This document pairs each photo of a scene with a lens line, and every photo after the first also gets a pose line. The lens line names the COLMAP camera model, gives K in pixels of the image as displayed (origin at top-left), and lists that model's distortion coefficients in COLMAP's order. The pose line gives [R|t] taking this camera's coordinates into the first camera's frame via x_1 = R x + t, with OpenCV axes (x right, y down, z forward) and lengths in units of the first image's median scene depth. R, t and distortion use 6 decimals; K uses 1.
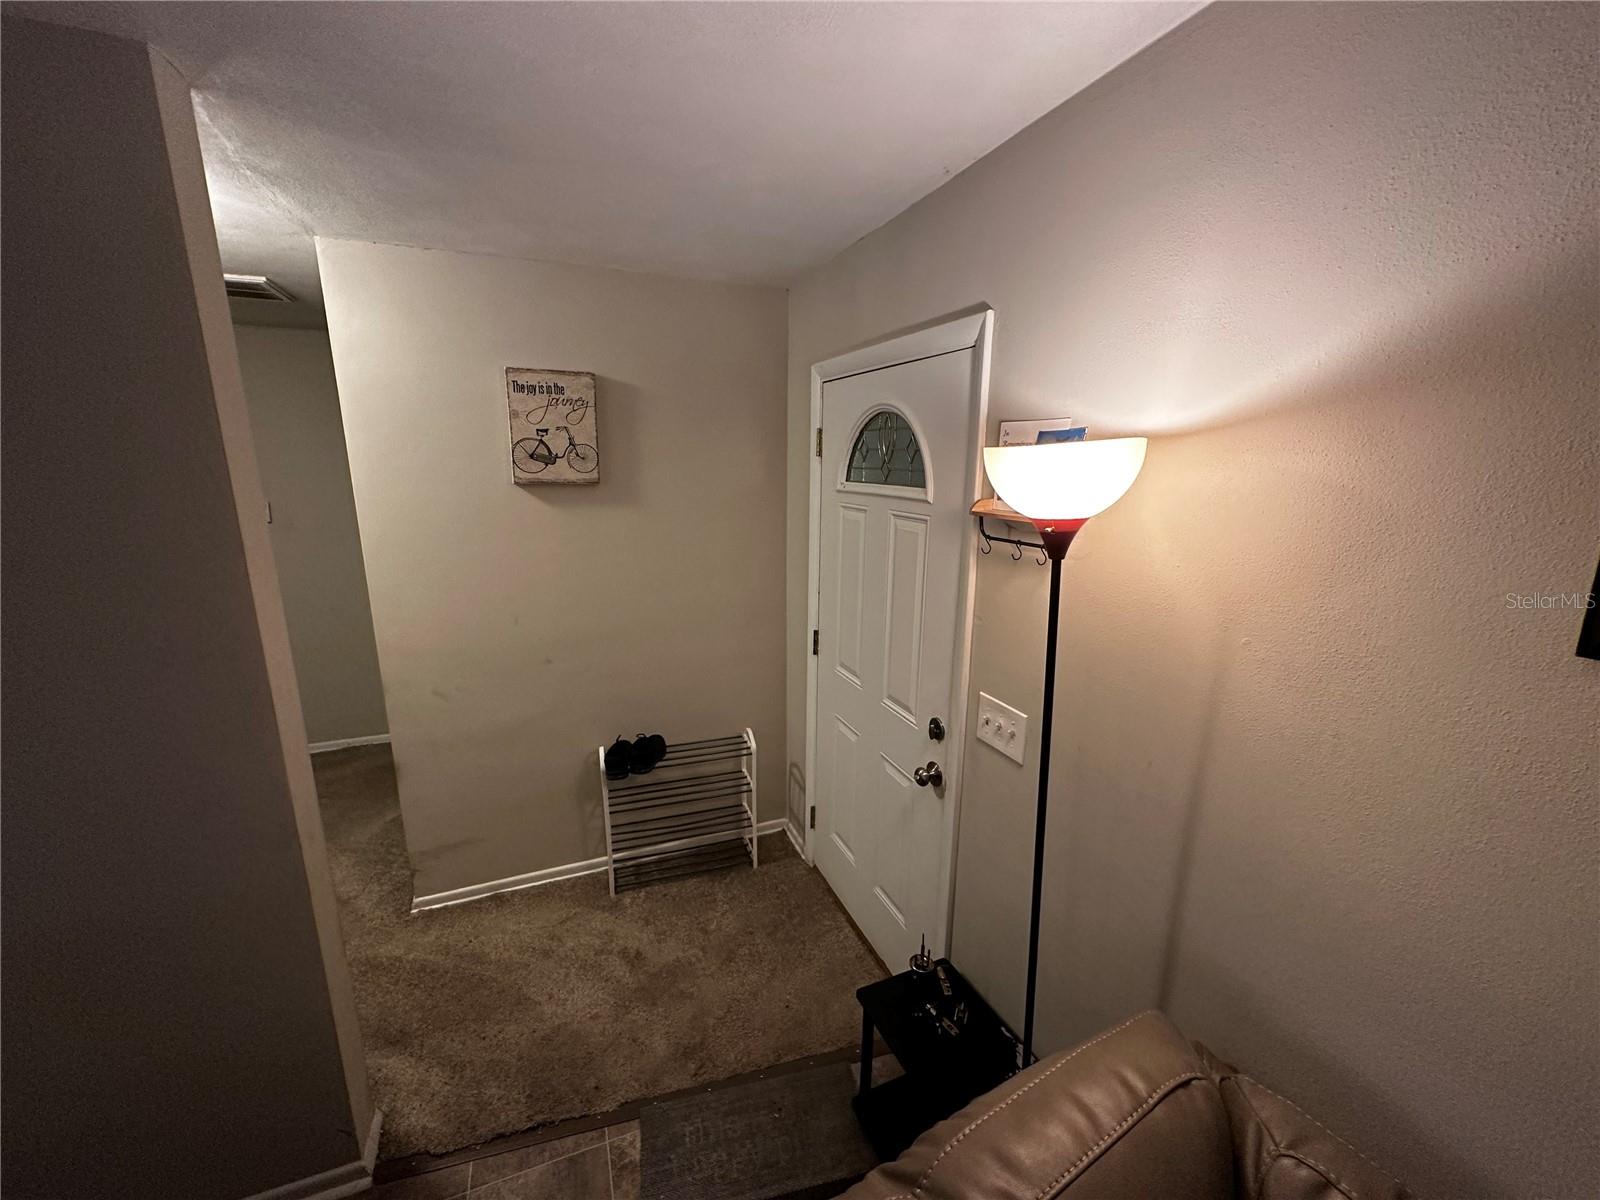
lens RADIAL K [[638.7, 0, 795.7], [0, 638.7, 600.8], [0, 0, 1]] dist [-0.003233, -0.000420]
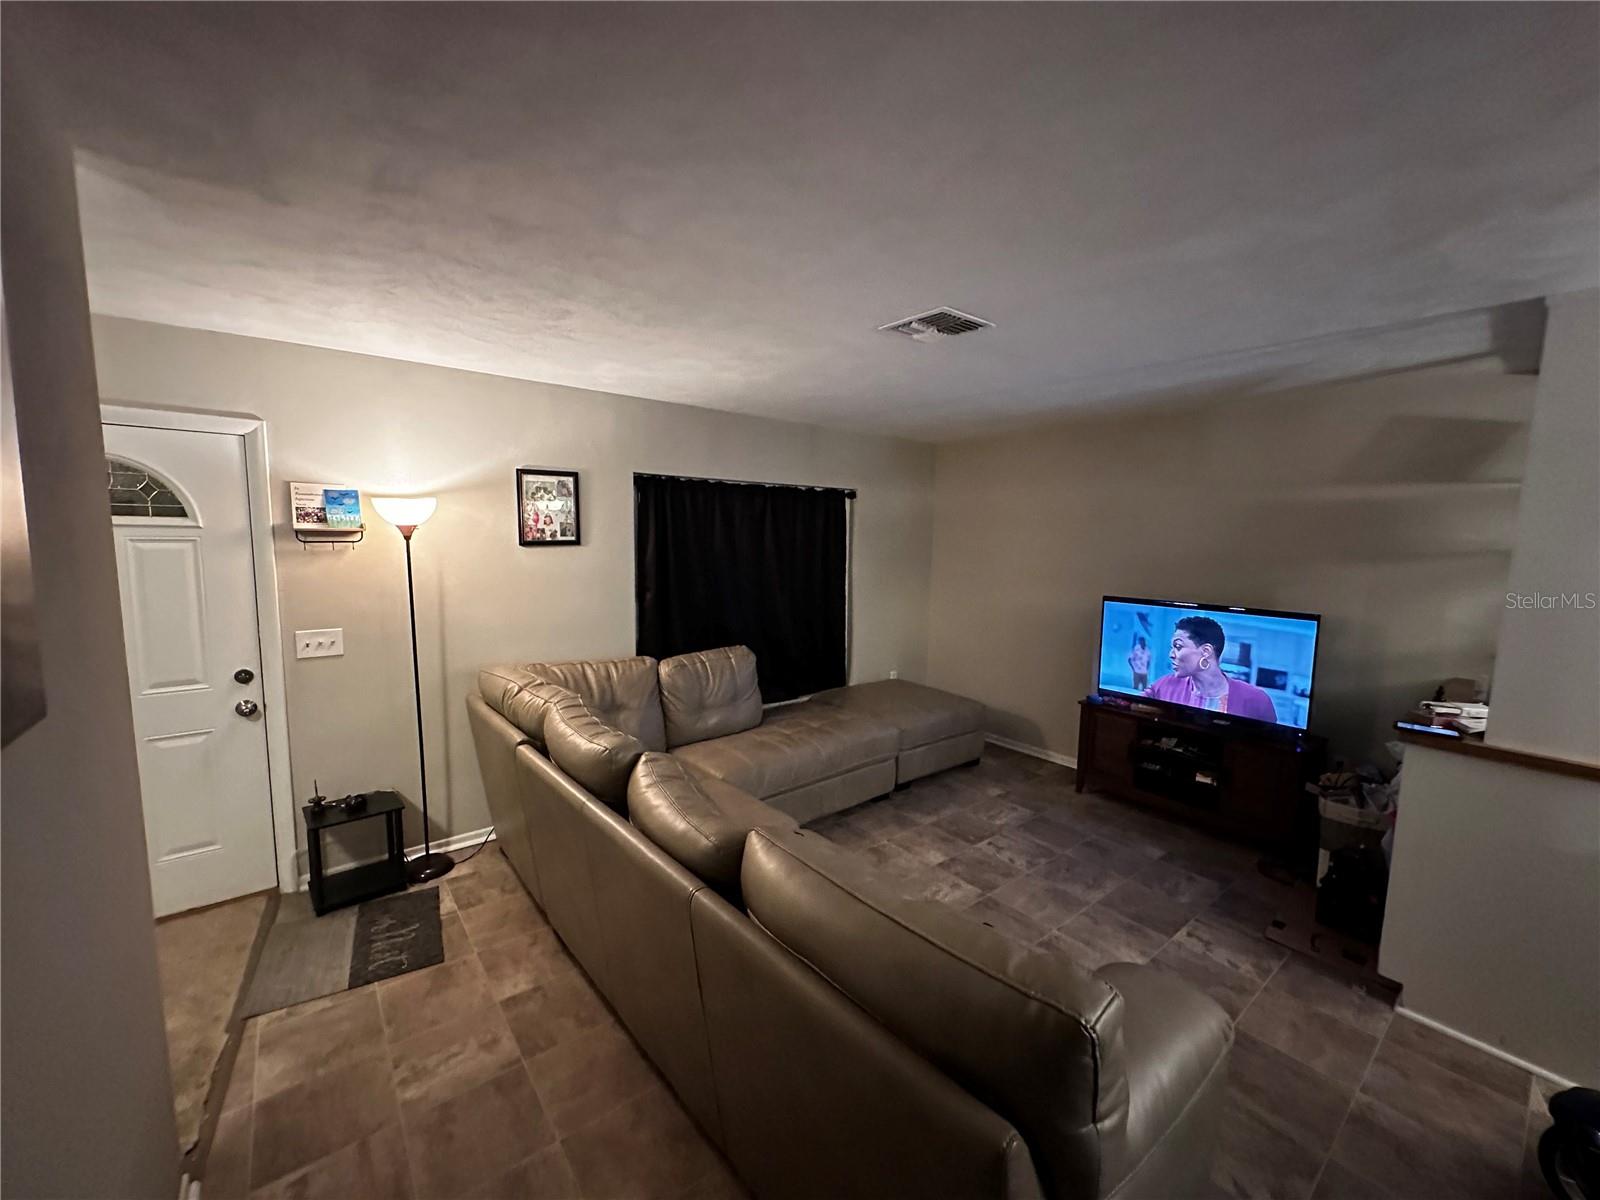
lens RADIAL K [[638.7, 0, 795.7], [0, 638.7, 600.8], [0, 0, 1]] dist [-0.003233, -0.000420]
pose [[-0.291263, -0.116359, 0.949540, -1.782207], [0.192433, 0.965160, 0.177301, 0.014071], [-0.937089, 0.234364, -0.258724, 0.144684]]
